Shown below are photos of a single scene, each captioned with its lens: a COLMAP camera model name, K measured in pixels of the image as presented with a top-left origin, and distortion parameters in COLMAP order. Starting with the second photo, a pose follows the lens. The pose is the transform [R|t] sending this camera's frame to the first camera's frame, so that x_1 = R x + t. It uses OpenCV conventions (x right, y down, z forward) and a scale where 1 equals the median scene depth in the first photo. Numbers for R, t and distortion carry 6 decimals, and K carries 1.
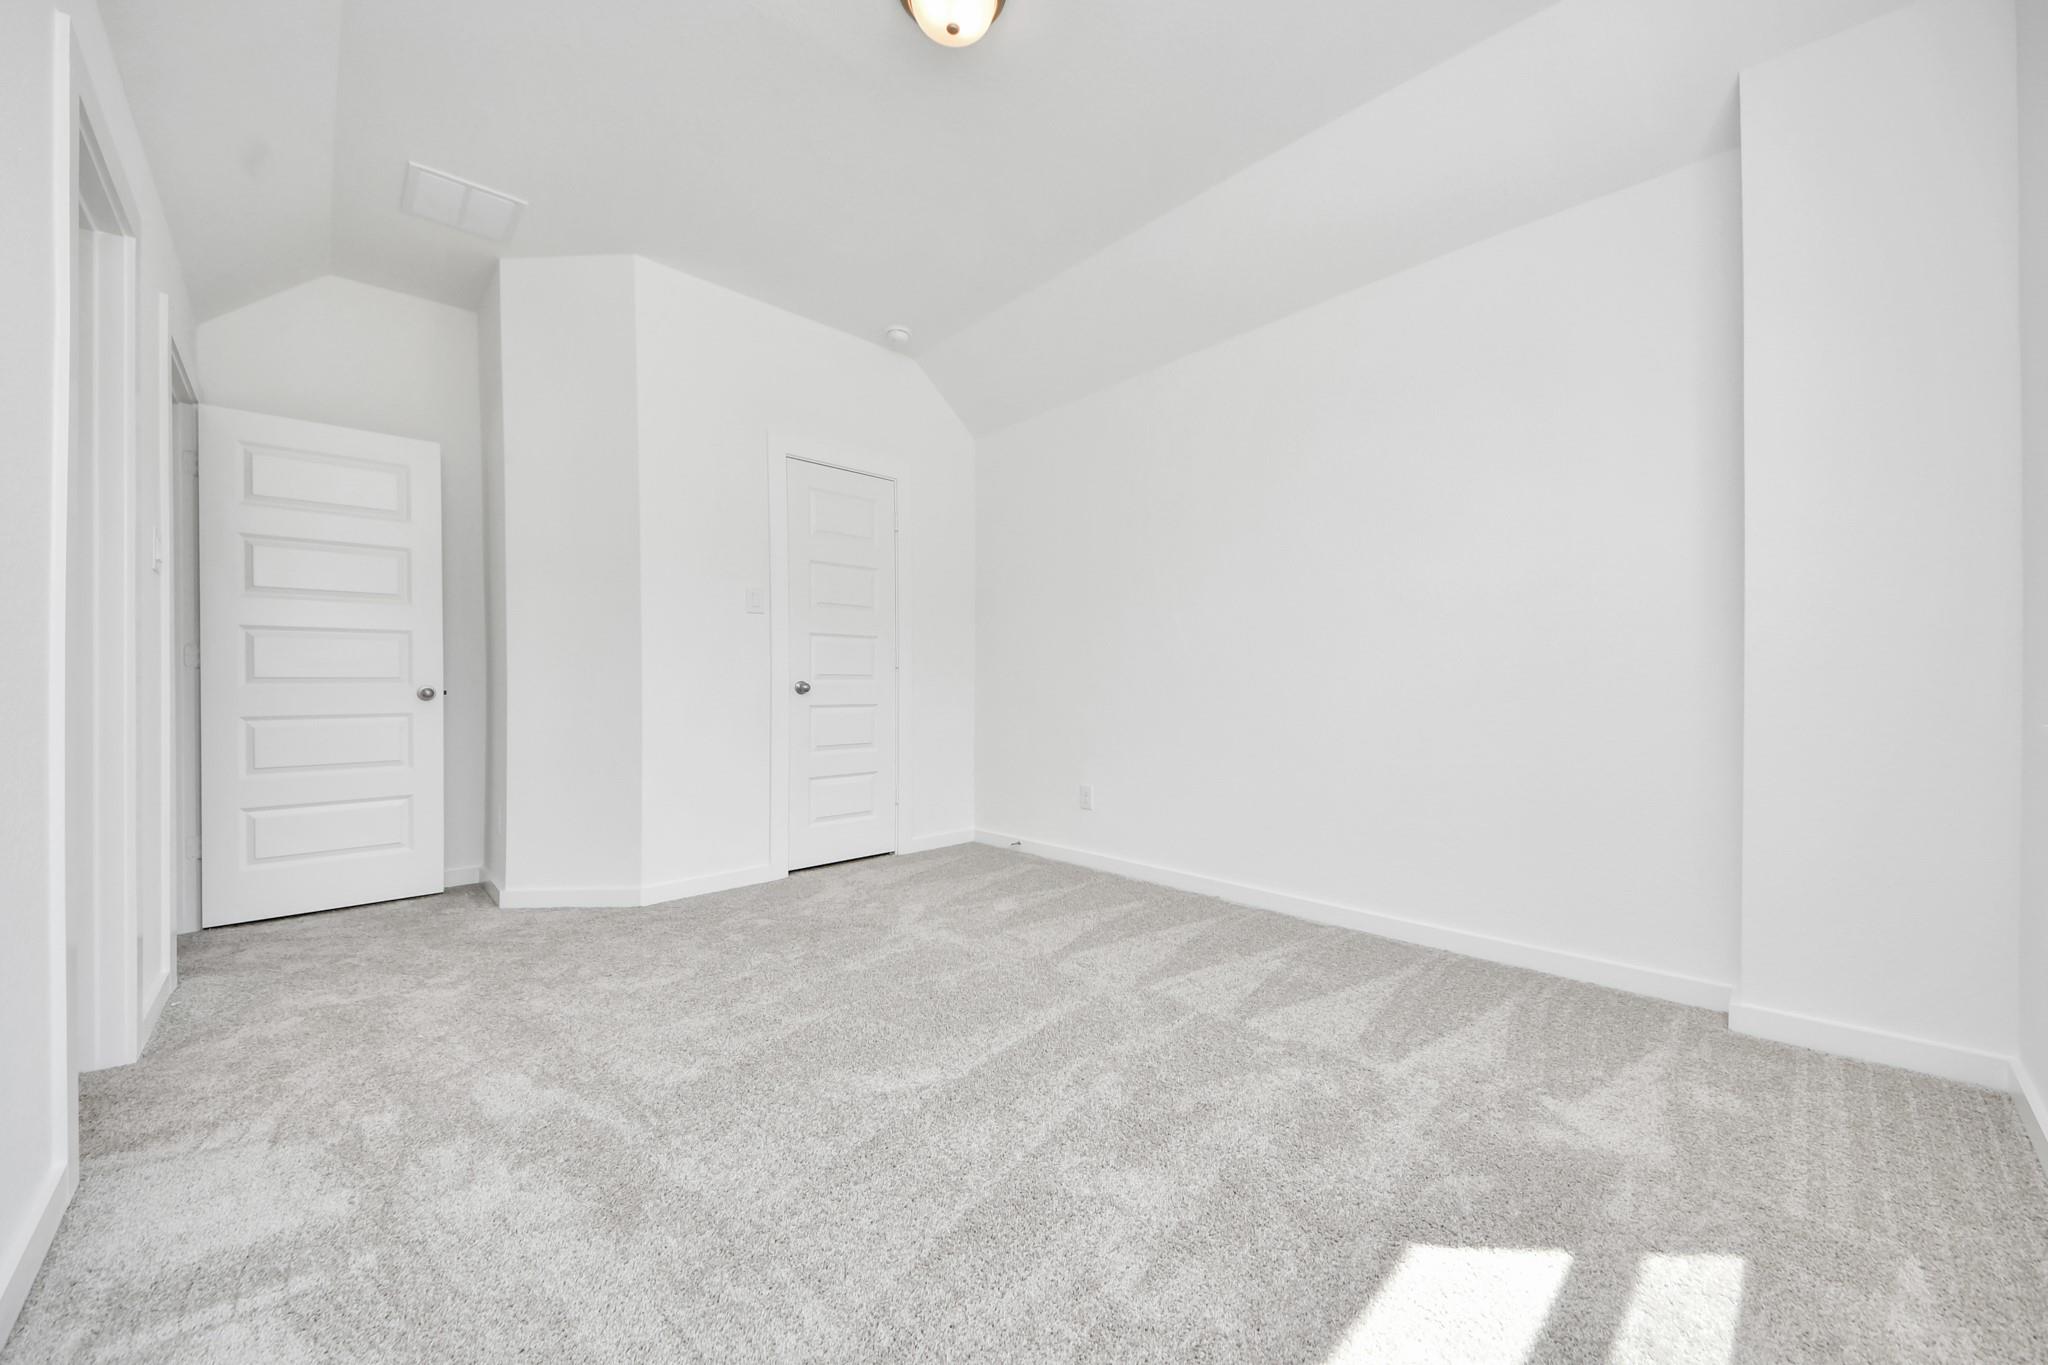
lens RADIAL K [[748.9, 0, 1026.3], [0, 748.9, 674.2], [0, 0, 1]] dist [-0.002291, -0.001422]
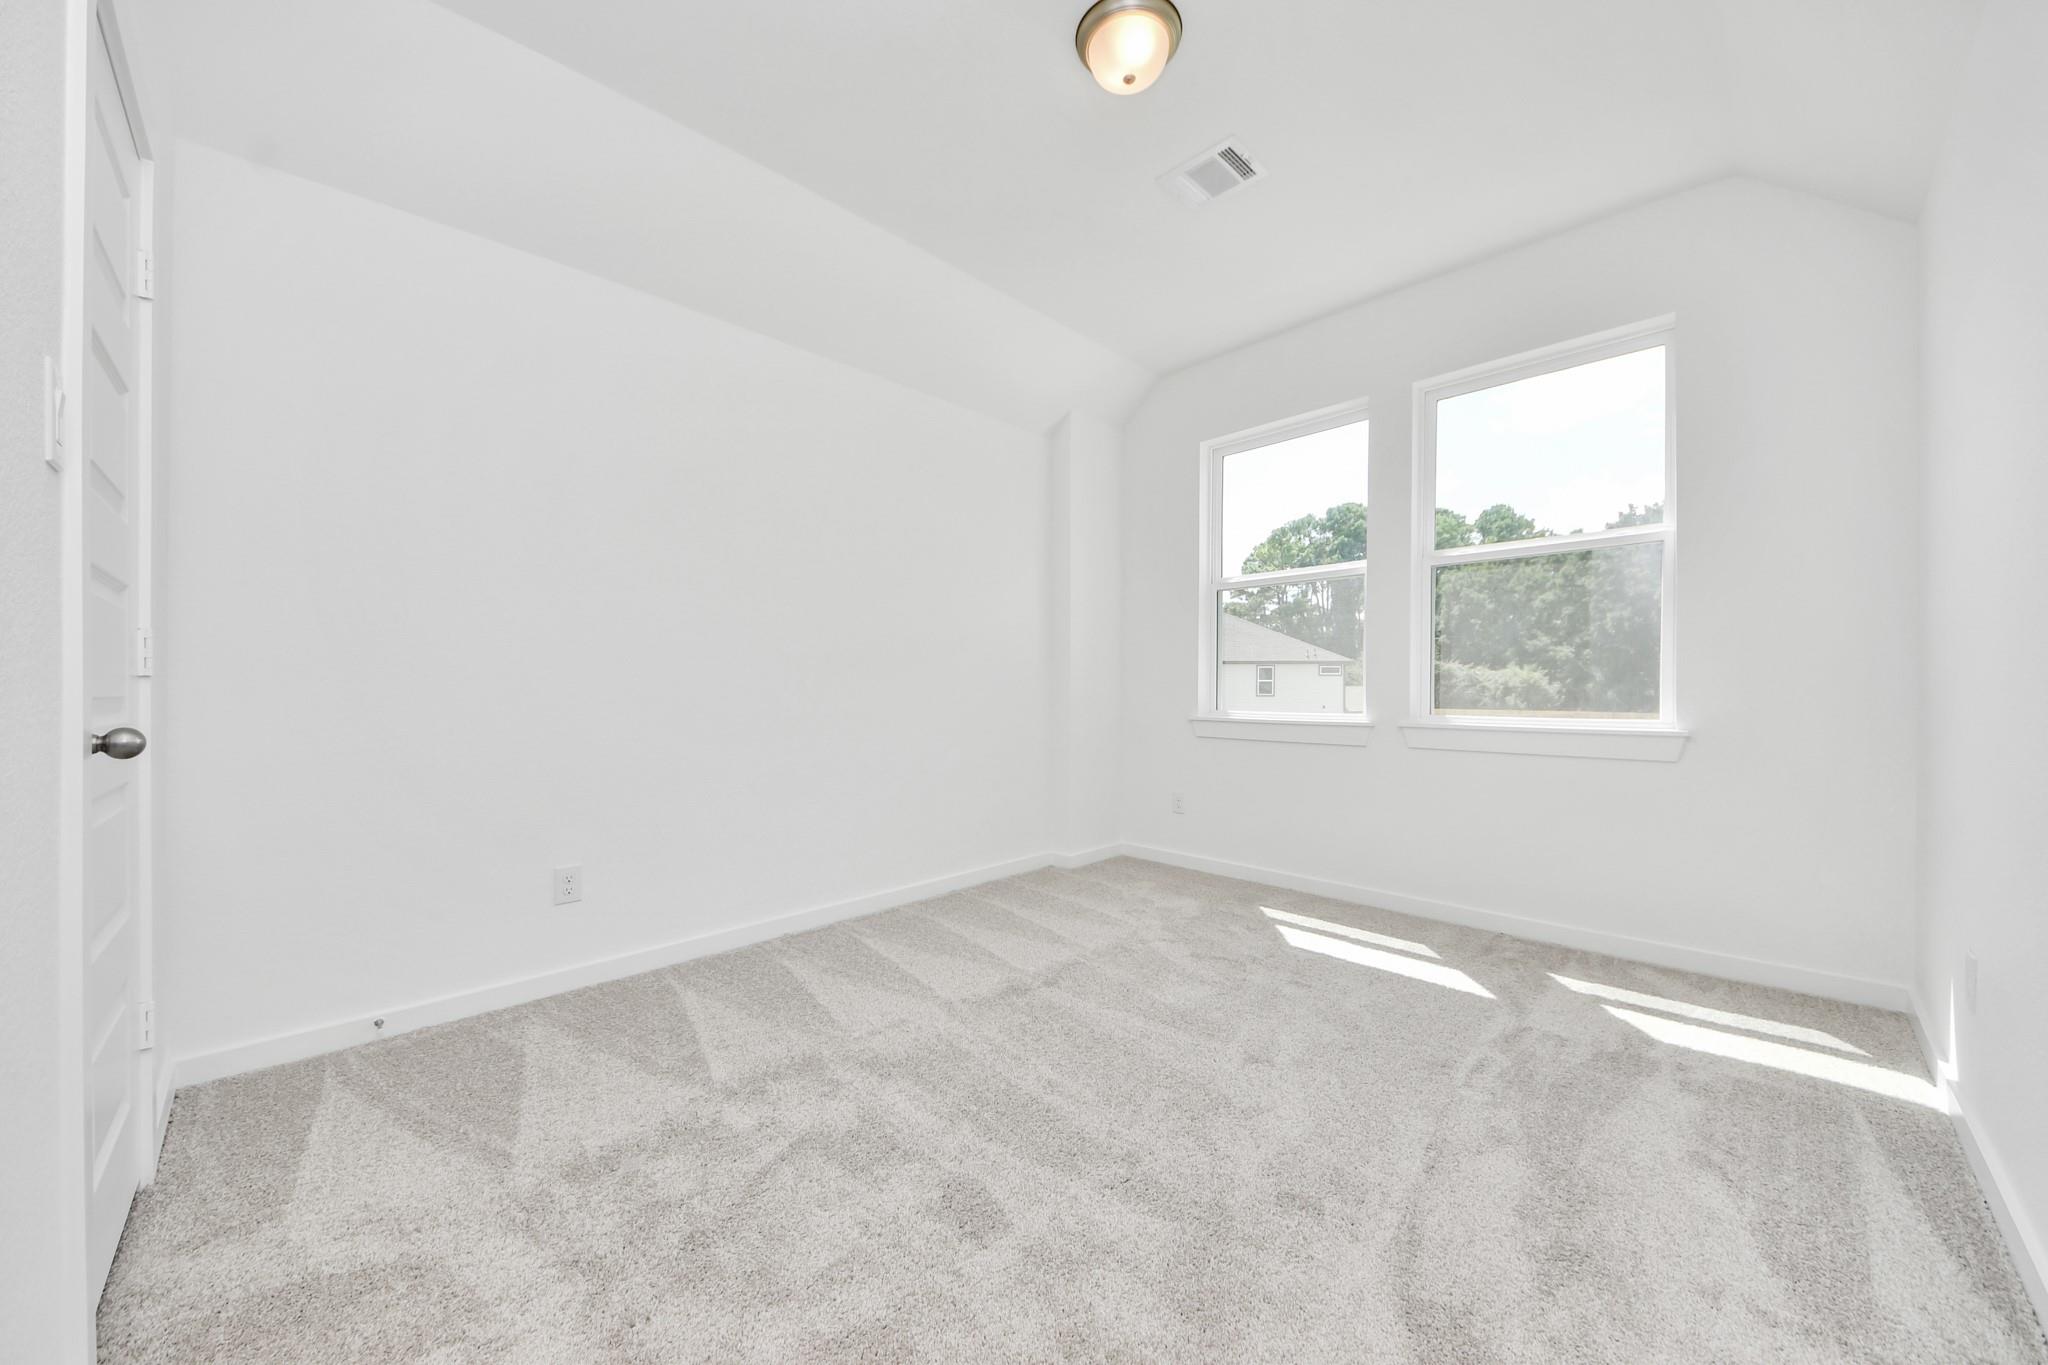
lens RADIAL K [[748.9, 0, 1027.9], [0, 748.9, 686.4], [0, 0, 1]] dist [-0.002291, -0.001422]
pose [[-0.004410, 0.000962, 0.999990, -0.822912], [0.007619, 0.999971, -0.000928, 0.002064], [-0.999961, 0.007615, -0.004417, 0.889390]]
